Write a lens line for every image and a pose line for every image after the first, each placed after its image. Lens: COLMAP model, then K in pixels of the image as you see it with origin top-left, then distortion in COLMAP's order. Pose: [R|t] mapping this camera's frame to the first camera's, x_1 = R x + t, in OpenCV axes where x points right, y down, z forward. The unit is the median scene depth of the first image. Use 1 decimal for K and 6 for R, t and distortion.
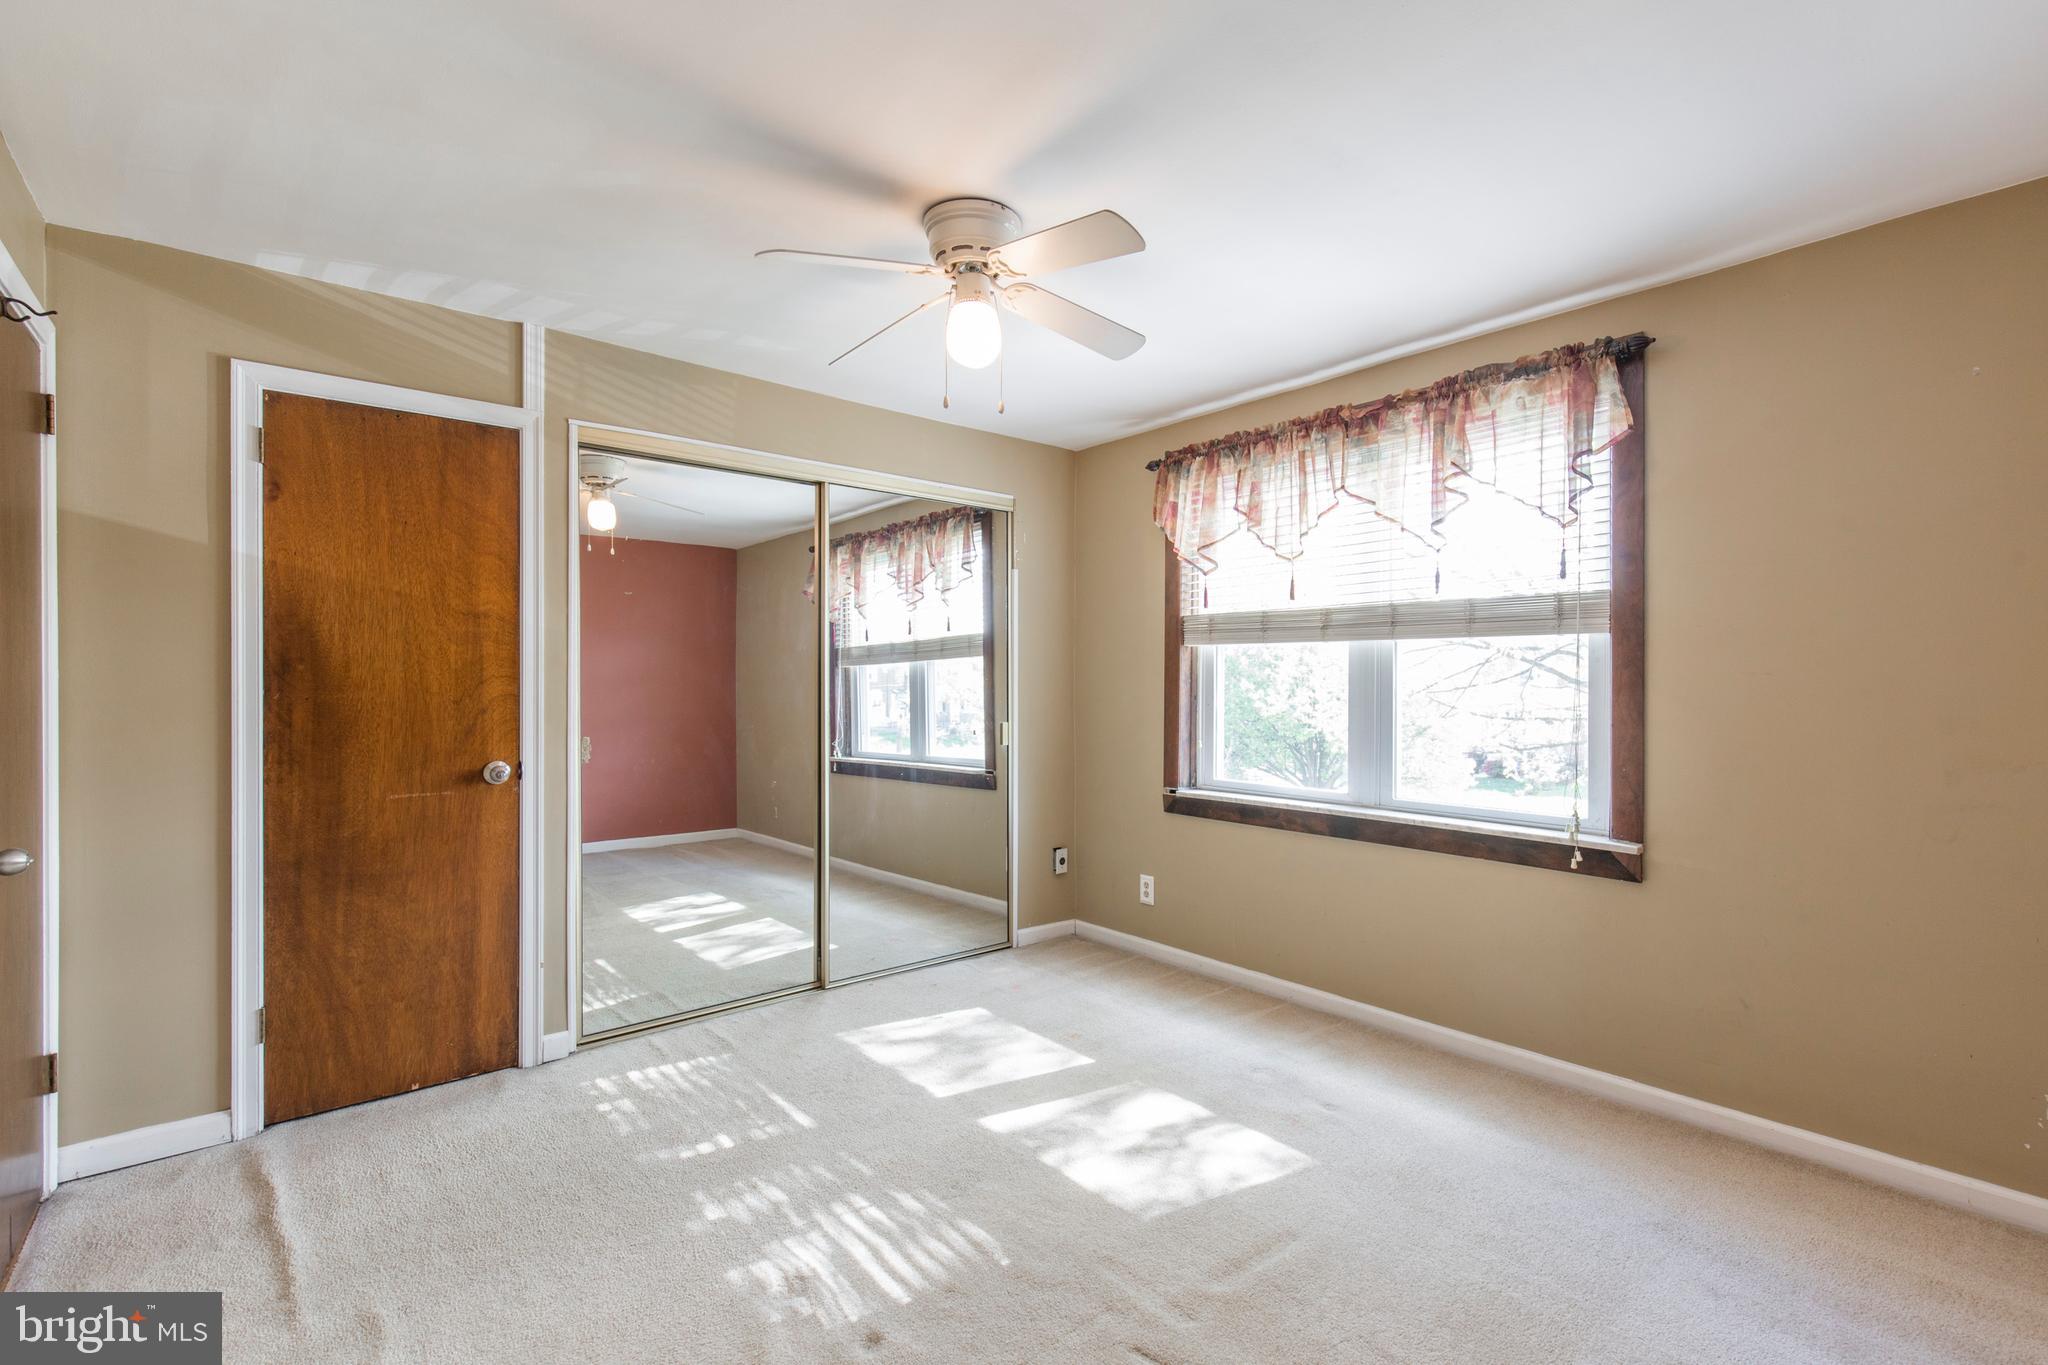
lens RADIAL K [[938.9, 0, 1072.8], [0, 938.9, 685.4], [0, 0, 1]] dist [0.006115, -0.000626]
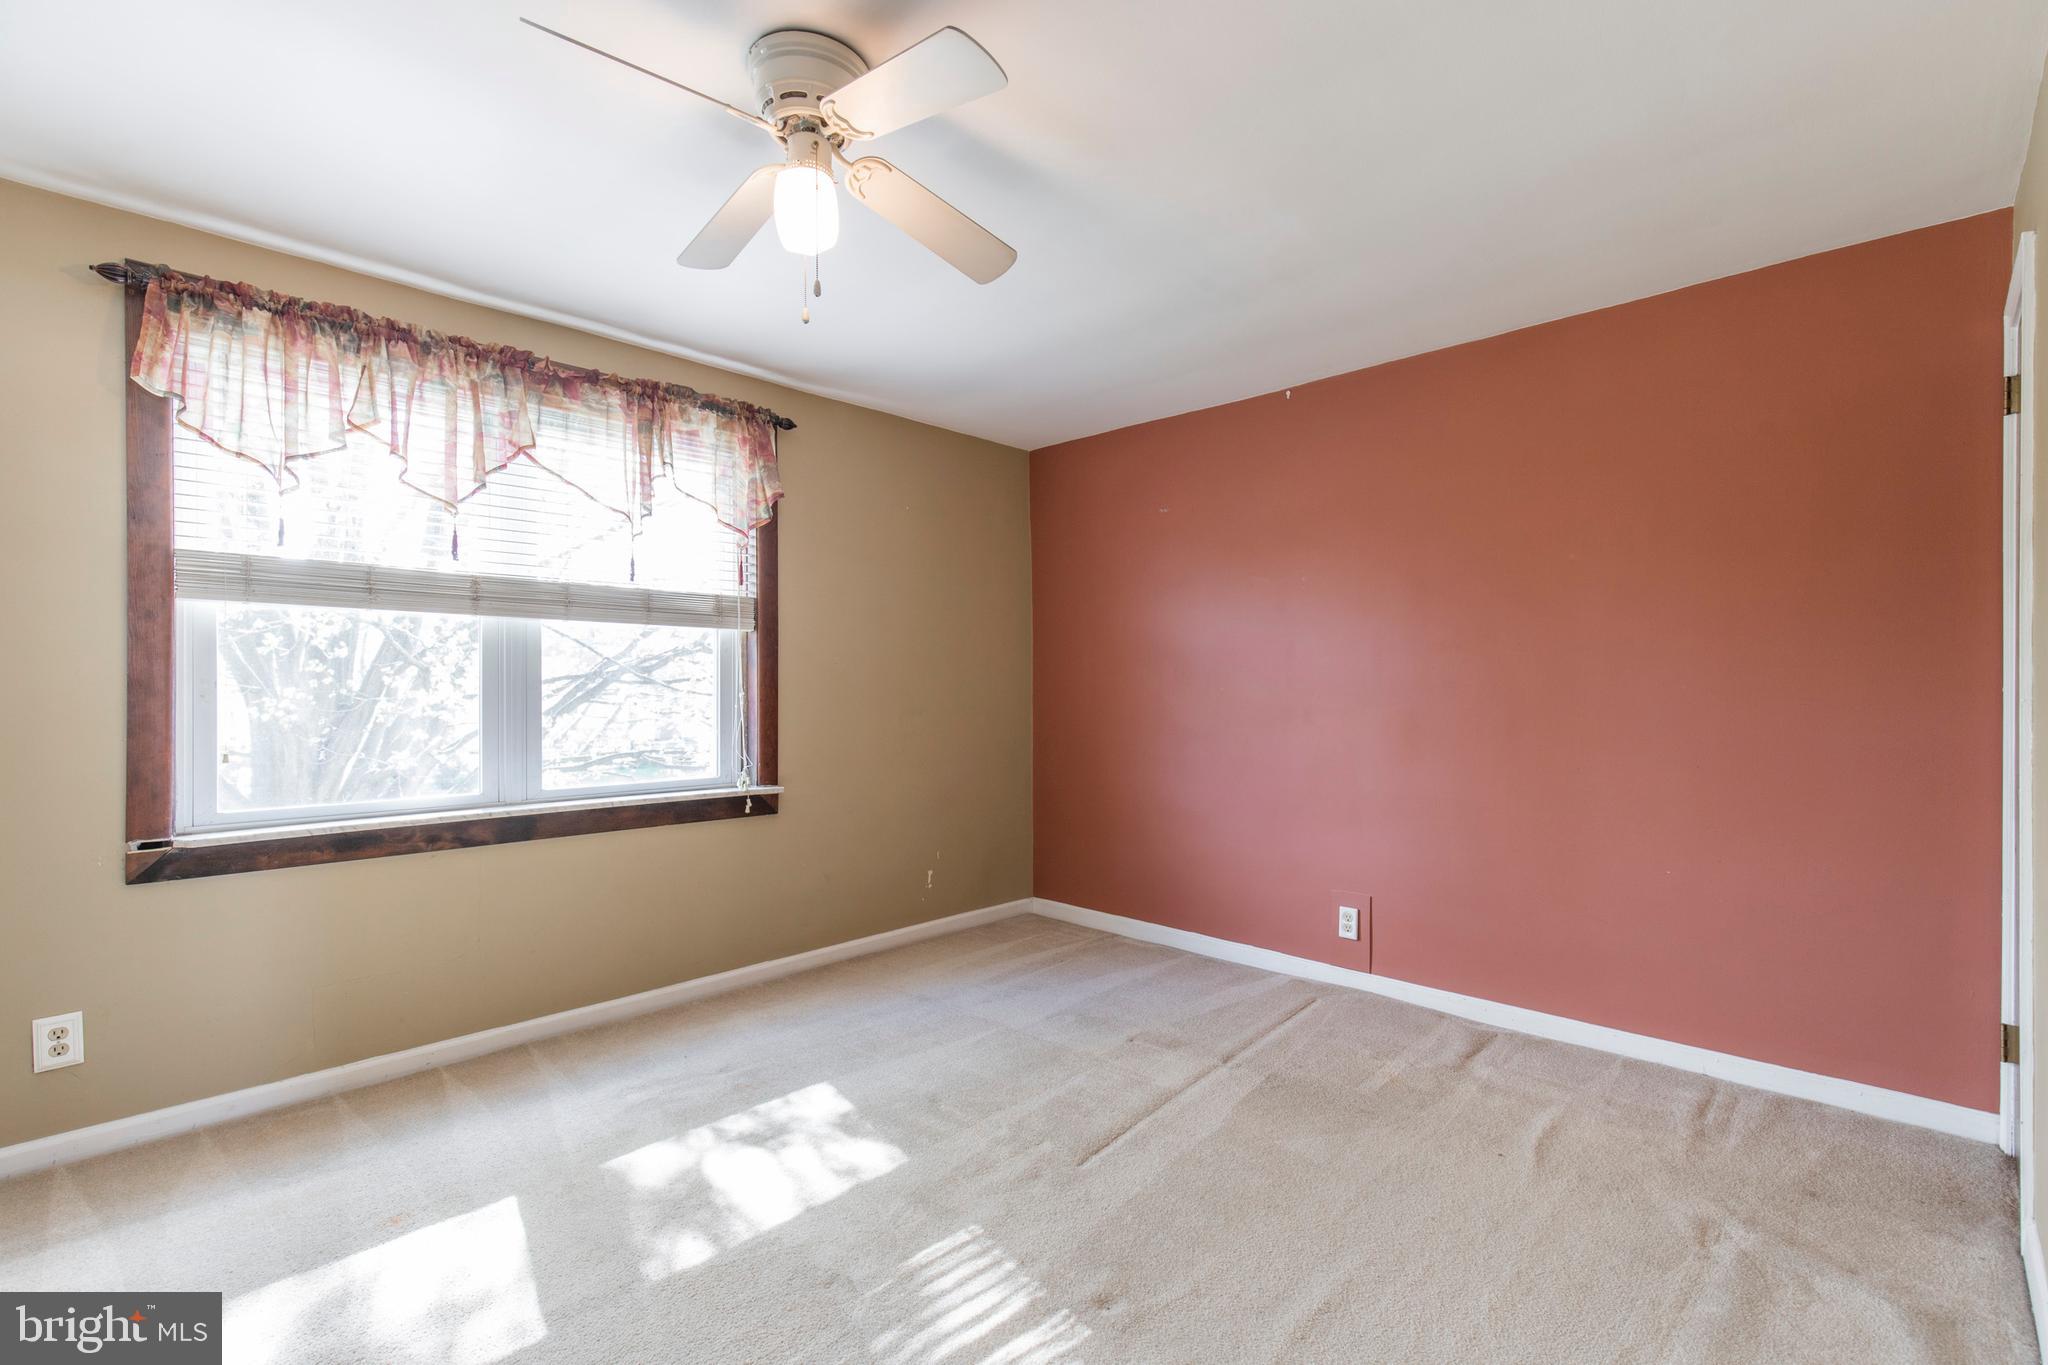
lens RADIAL K [[938.9, 0, 1028.2], [0, 938.9, 679.3], [0, 0, 1]] dist [0.006115, -0.000626]
pose [[-0.101252, -0.000009, 0.994861, -0.755366], [-0.002648, 0.999996, -0.000260, 0.011573], [-0.994857, -0.002661, -0.101252, 0.728503]]
